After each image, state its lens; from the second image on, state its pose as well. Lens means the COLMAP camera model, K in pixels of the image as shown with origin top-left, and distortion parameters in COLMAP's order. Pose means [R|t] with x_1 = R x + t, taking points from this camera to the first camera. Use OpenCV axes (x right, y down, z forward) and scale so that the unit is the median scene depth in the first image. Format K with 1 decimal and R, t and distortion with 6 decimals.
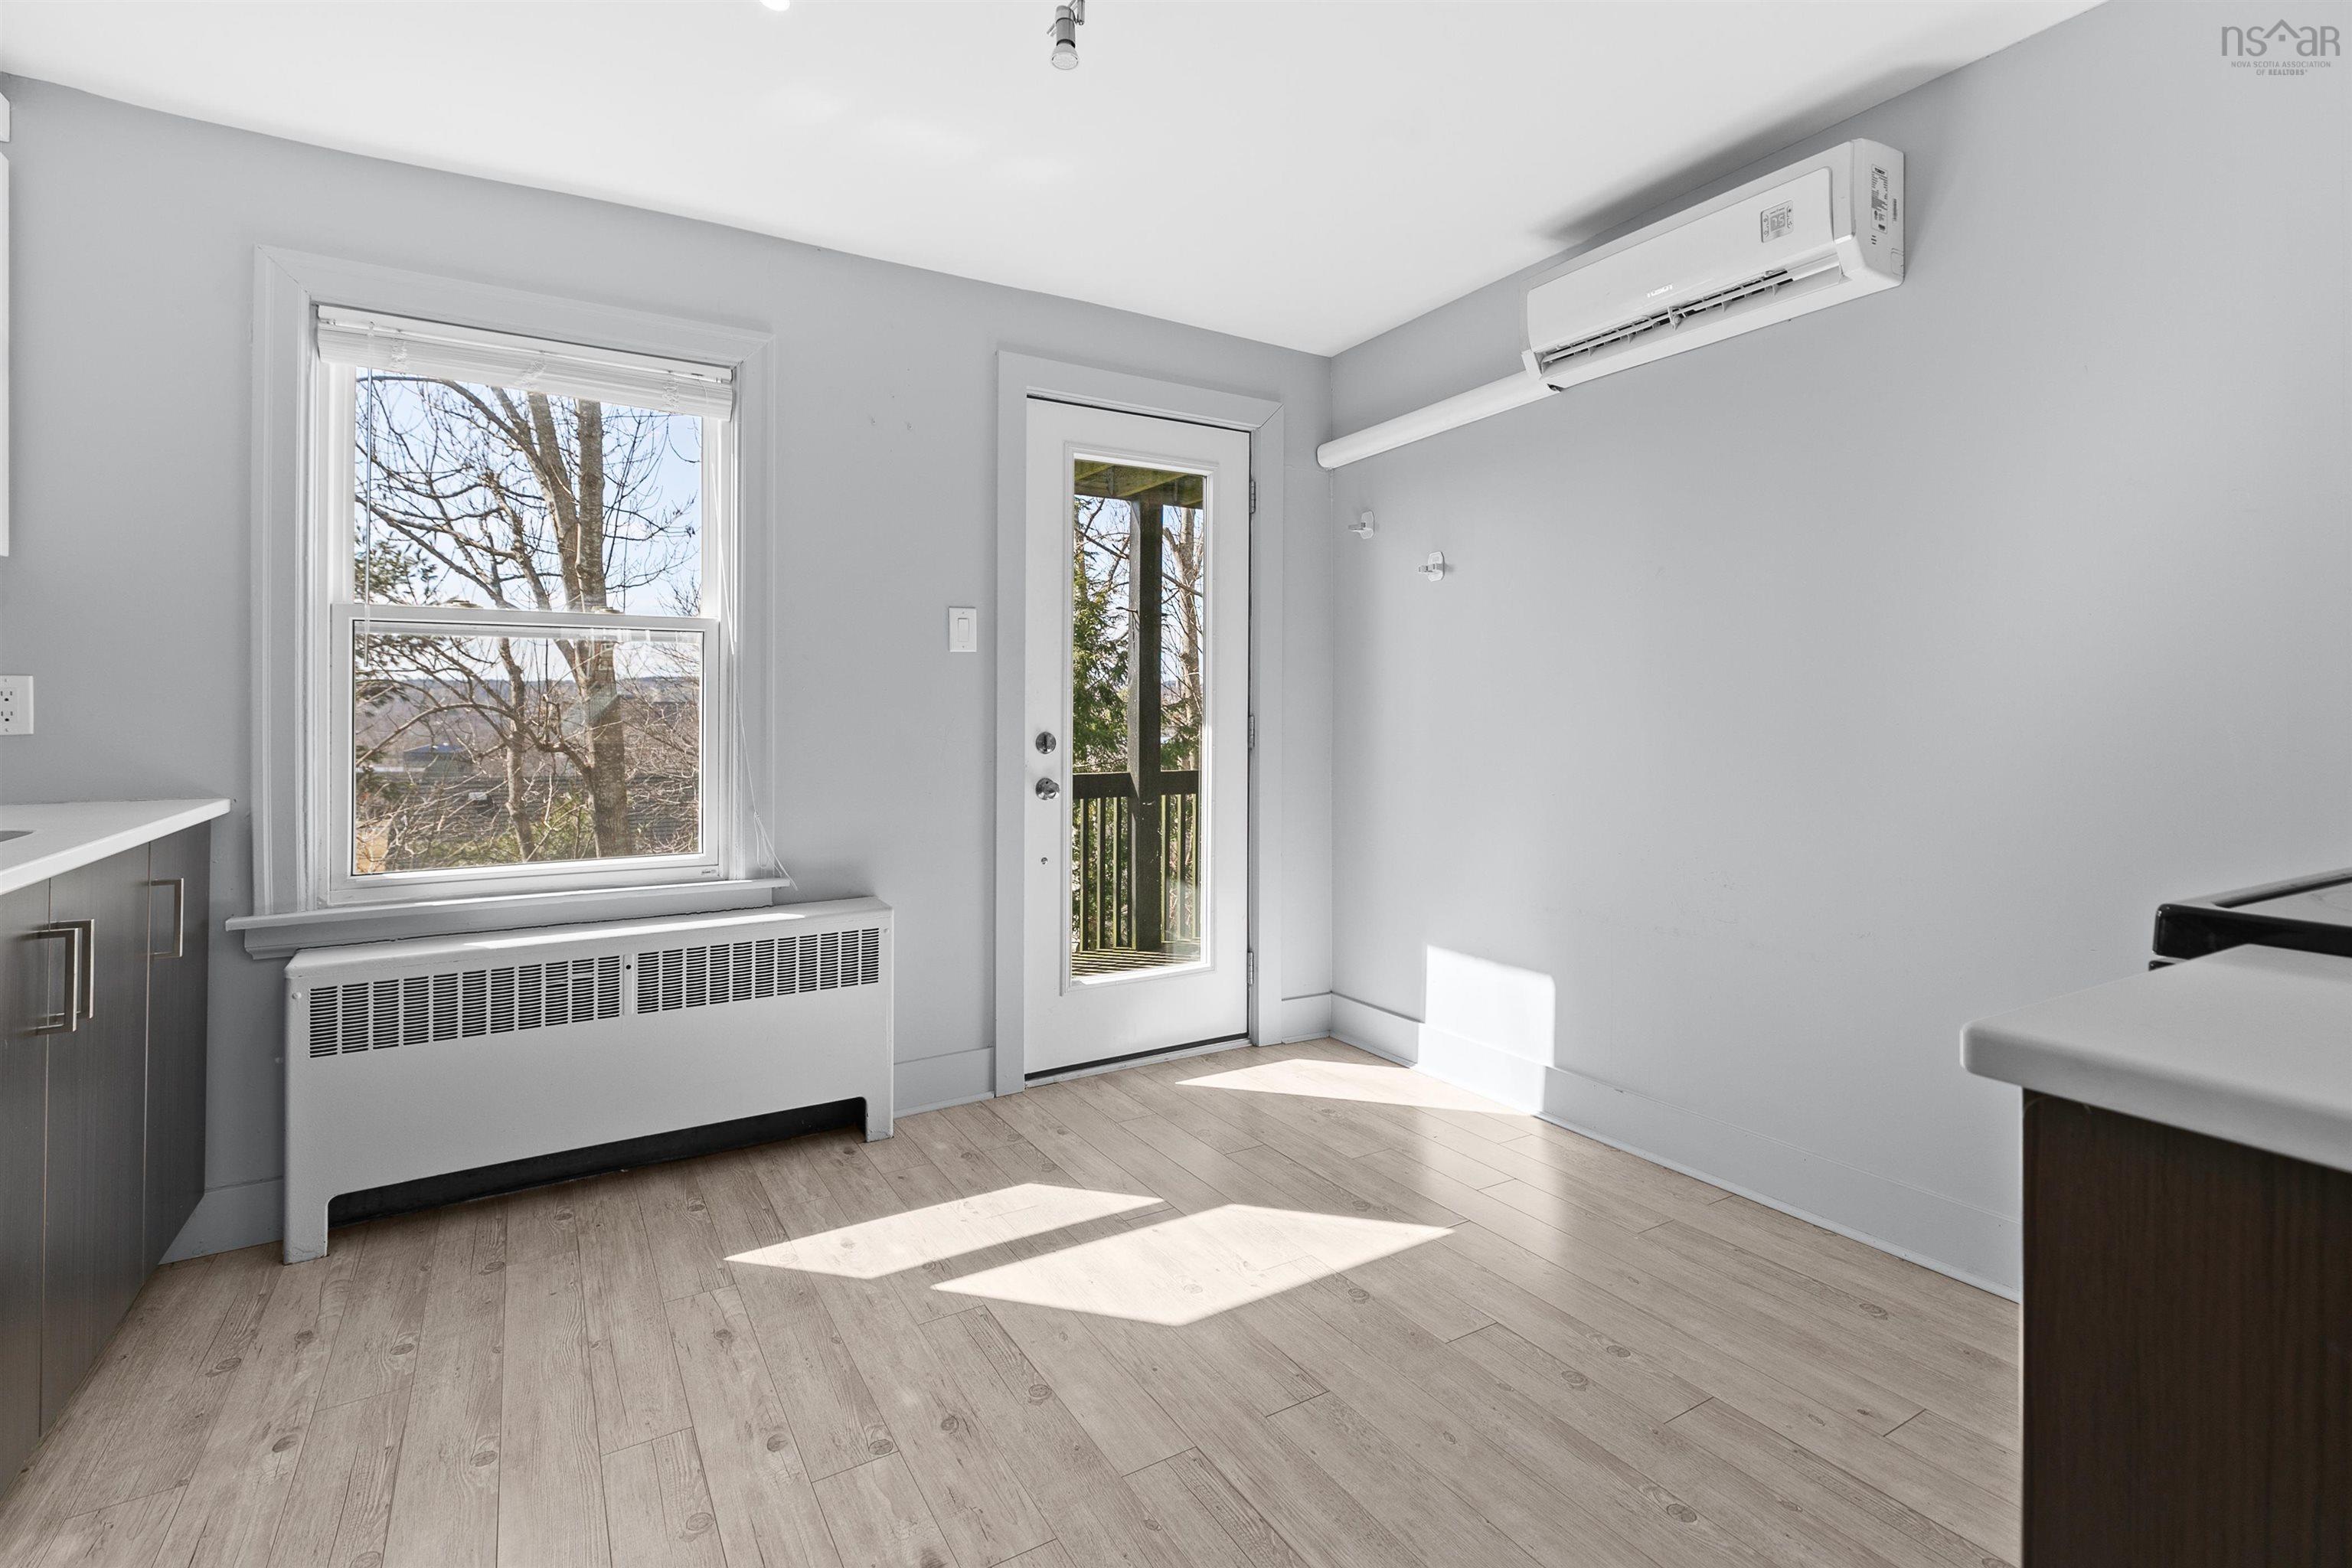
lens RADIAL K [[1082.7, 0, 1143.9], [0, 1082.7, 706.5], [0, 0, 1]] dist [0.005117, 0.000527]
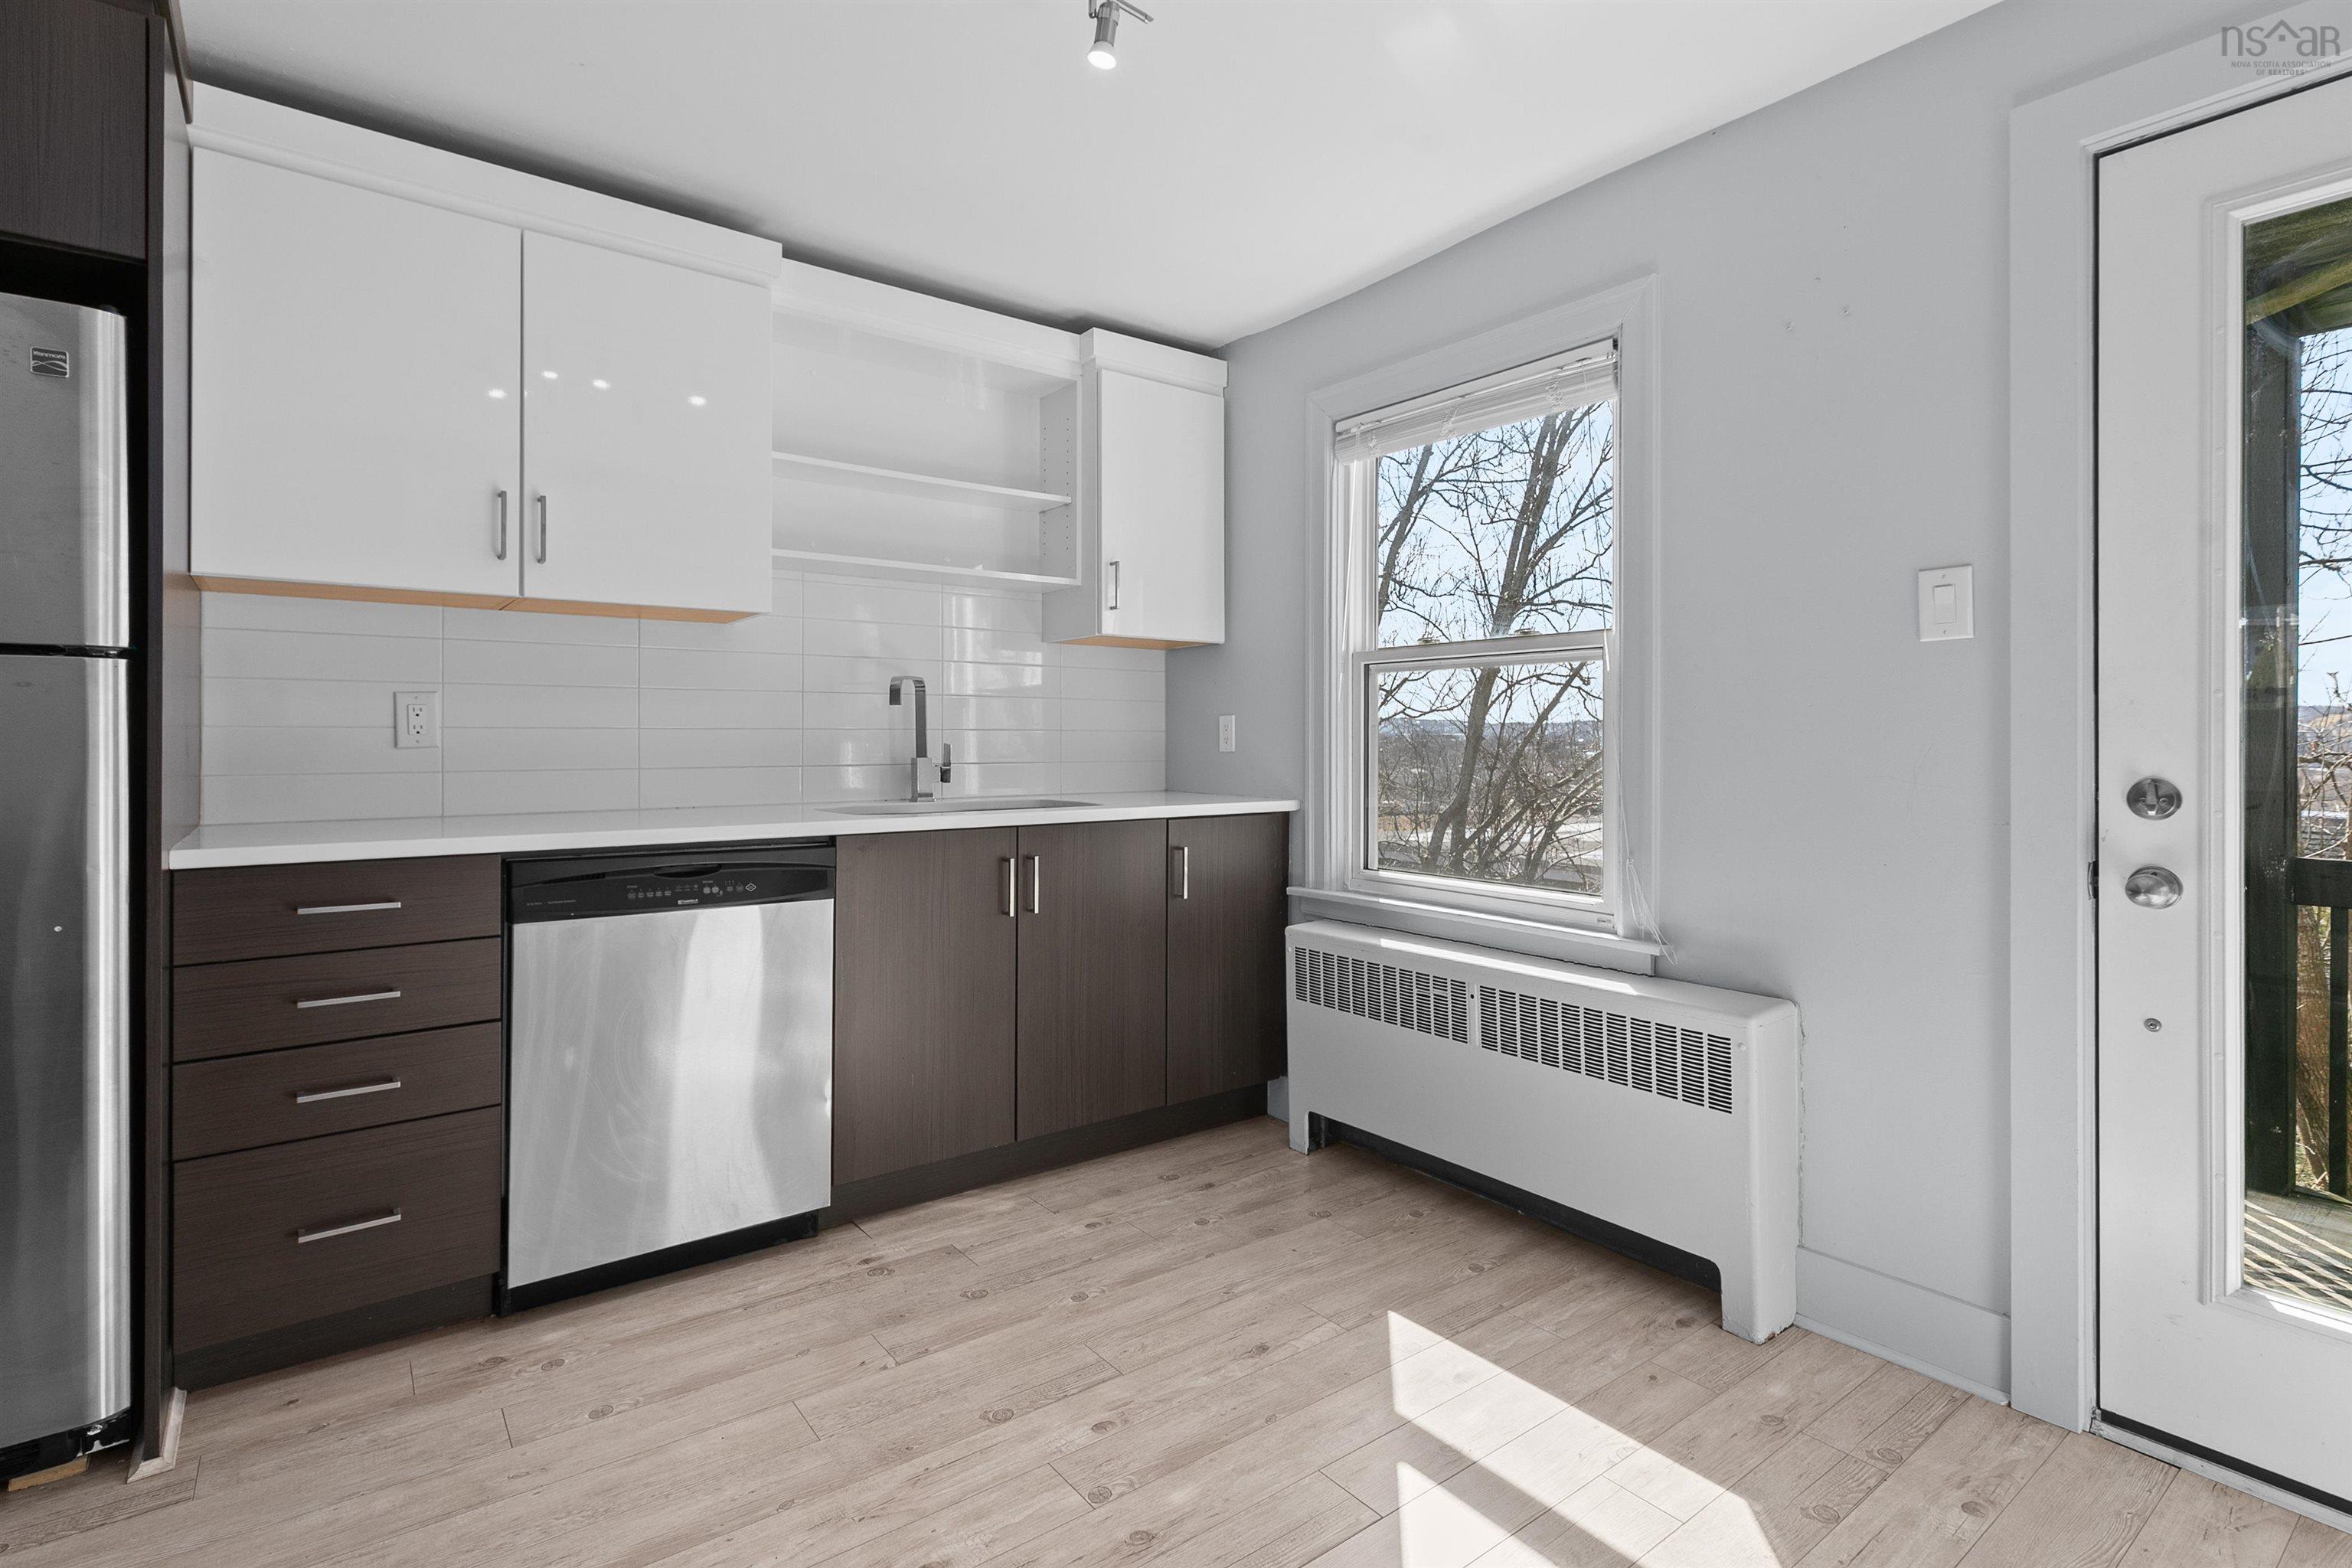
lens RADIAL K [[1075.9, 0, 1166.3], [0, 1075.9, 740.7], [0, 0, 1]] dist [0.004611, -0.000711]
pose [[0.145803, 0.000611, -0.989313, 0.467300], [-0.001744, 0.999998, 0.000360, 0.008124], [0.989312, 0.001673, 0.145804, 0.601733]]
